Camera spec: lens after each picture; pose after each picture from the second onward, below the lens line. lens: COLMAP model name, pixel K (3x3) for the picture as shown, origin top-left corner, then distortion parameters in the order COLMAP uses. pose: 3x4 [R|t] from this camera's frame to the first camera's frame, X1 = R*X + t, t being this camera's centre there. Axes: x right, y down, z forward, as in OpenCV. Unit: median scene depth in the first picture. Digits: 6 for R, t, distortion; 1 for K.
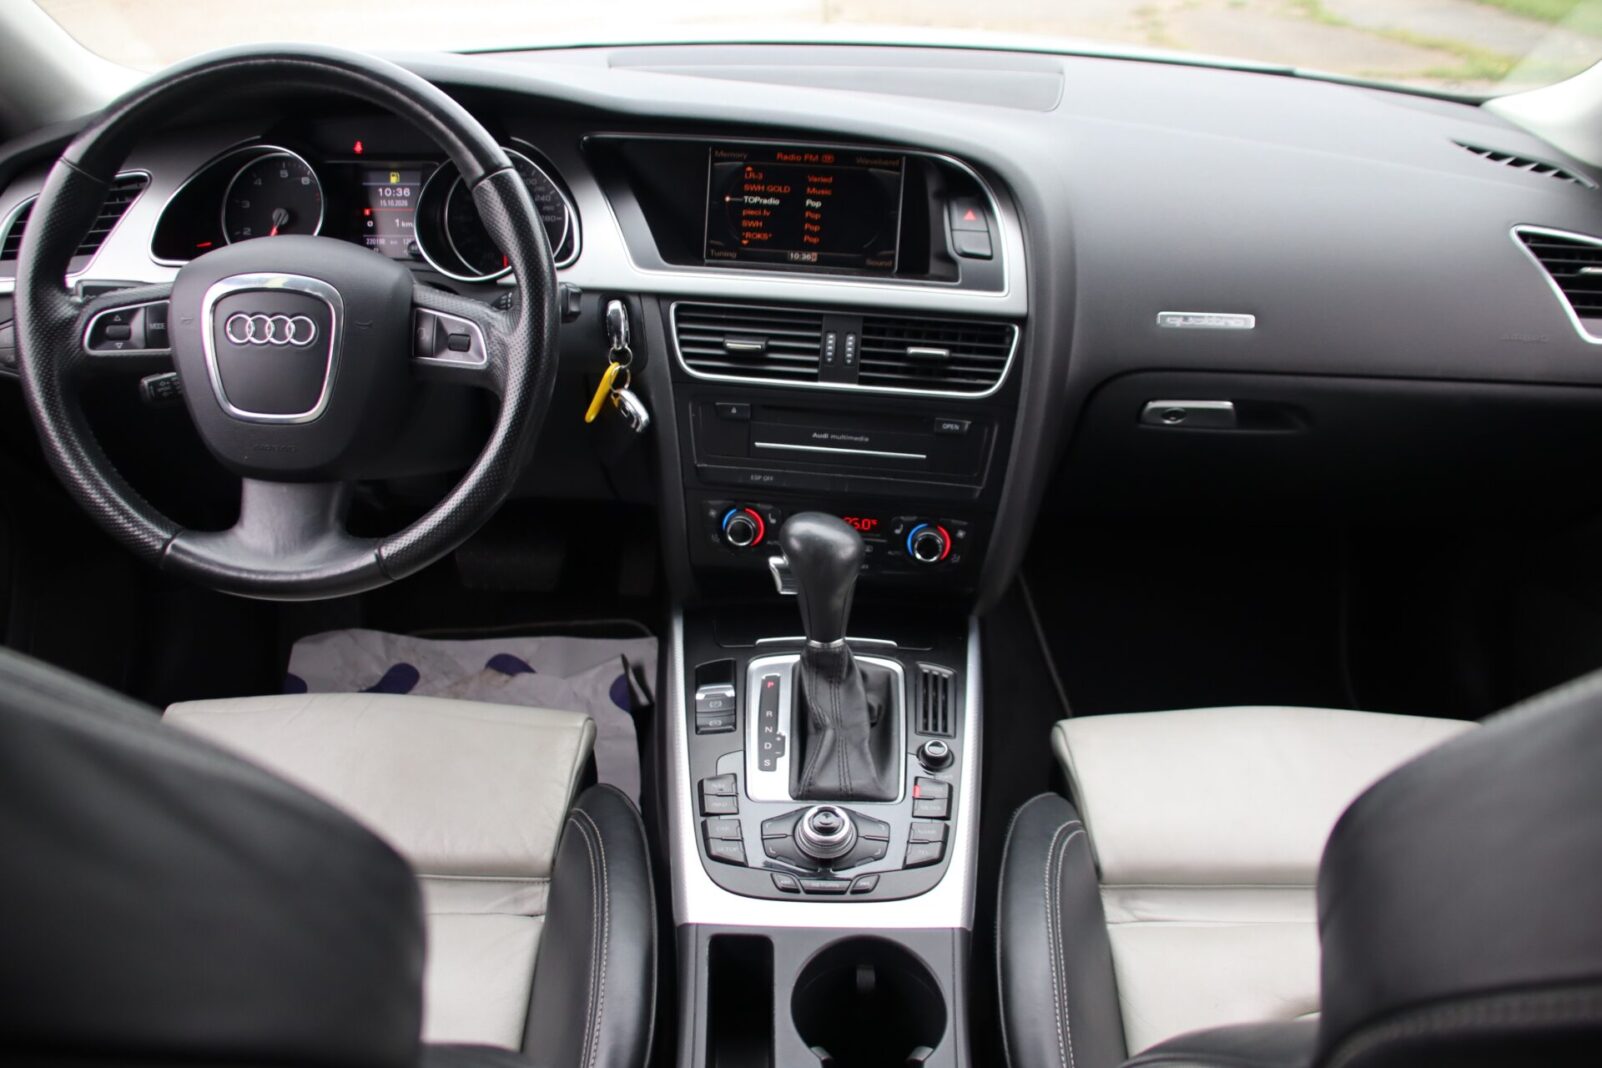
lens RADIAL K [[1400.3, 0, 801.0], [0, 1400.3, 534.0], [0, 0, 1]] dist [-0.160136, 0.161025]
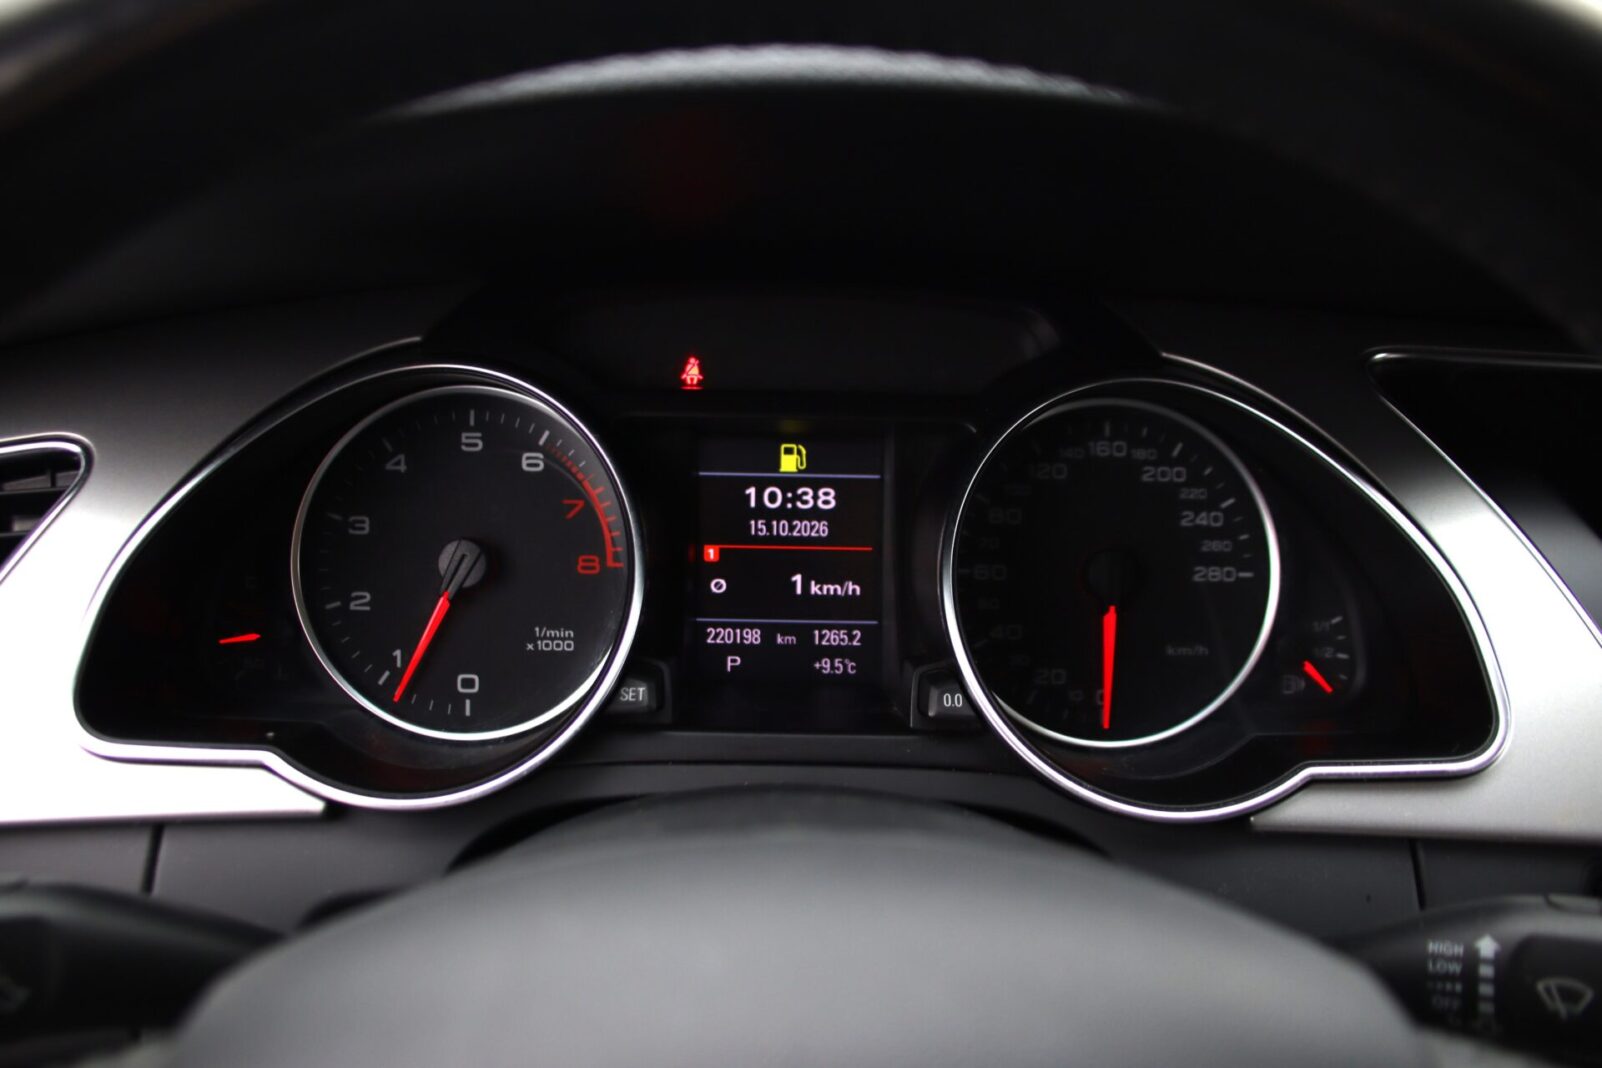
lens RADIAL K [[1371.0, 0, 801.0], [0, 1371.0, 534.0], [0, 0, 1]] dist [-0.162968, 0.152711]
pose [[0.999553, -0.004221, 0.029605, -0.332789], [0.008535, 0.989076, -0.147160, -0.205418], [-0.028660, 0.147347, 0.988670, 0.712161]]
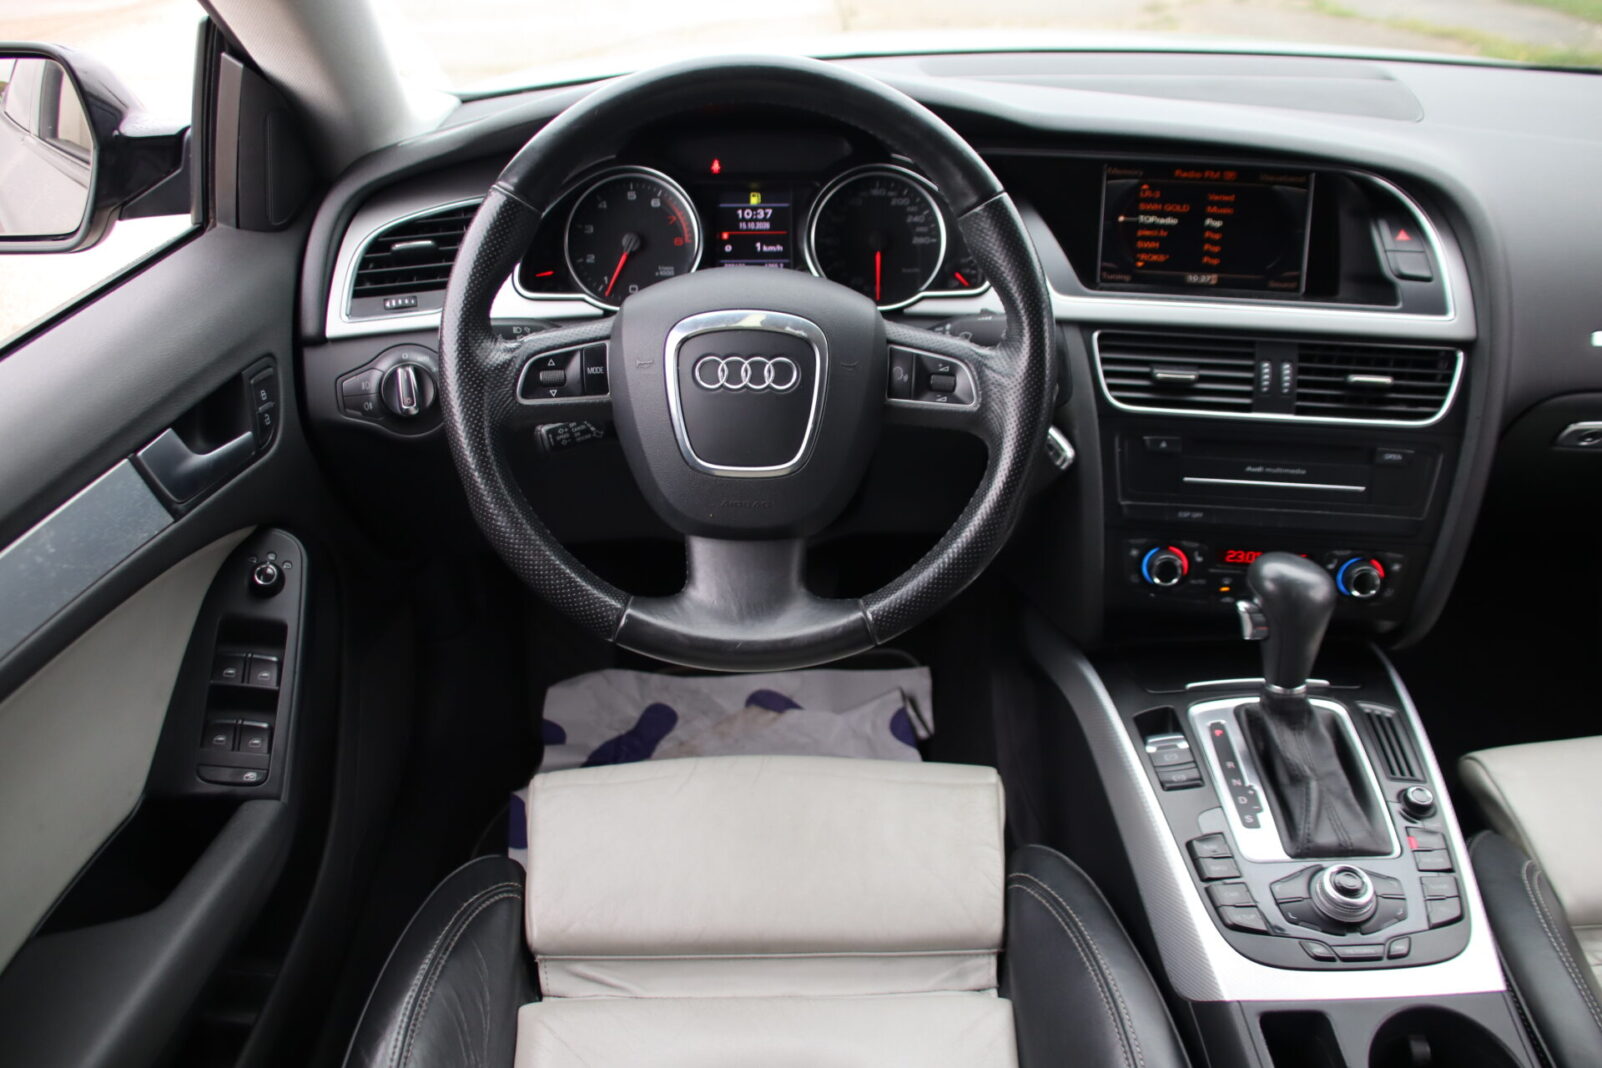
lens RADIAL K [[1371.0, 0, 801.0], [0, 1371.0, 534.0], [0, 0, 1]] dist [-0.162968, 0.152711]
pose [[0.999447, -0.029638, 0.015096, -0.312342], [0.029547, 0.999544, 0.006270, -0.041188], [-0.015275, -0.005820, 0.999866, 0.086759]]
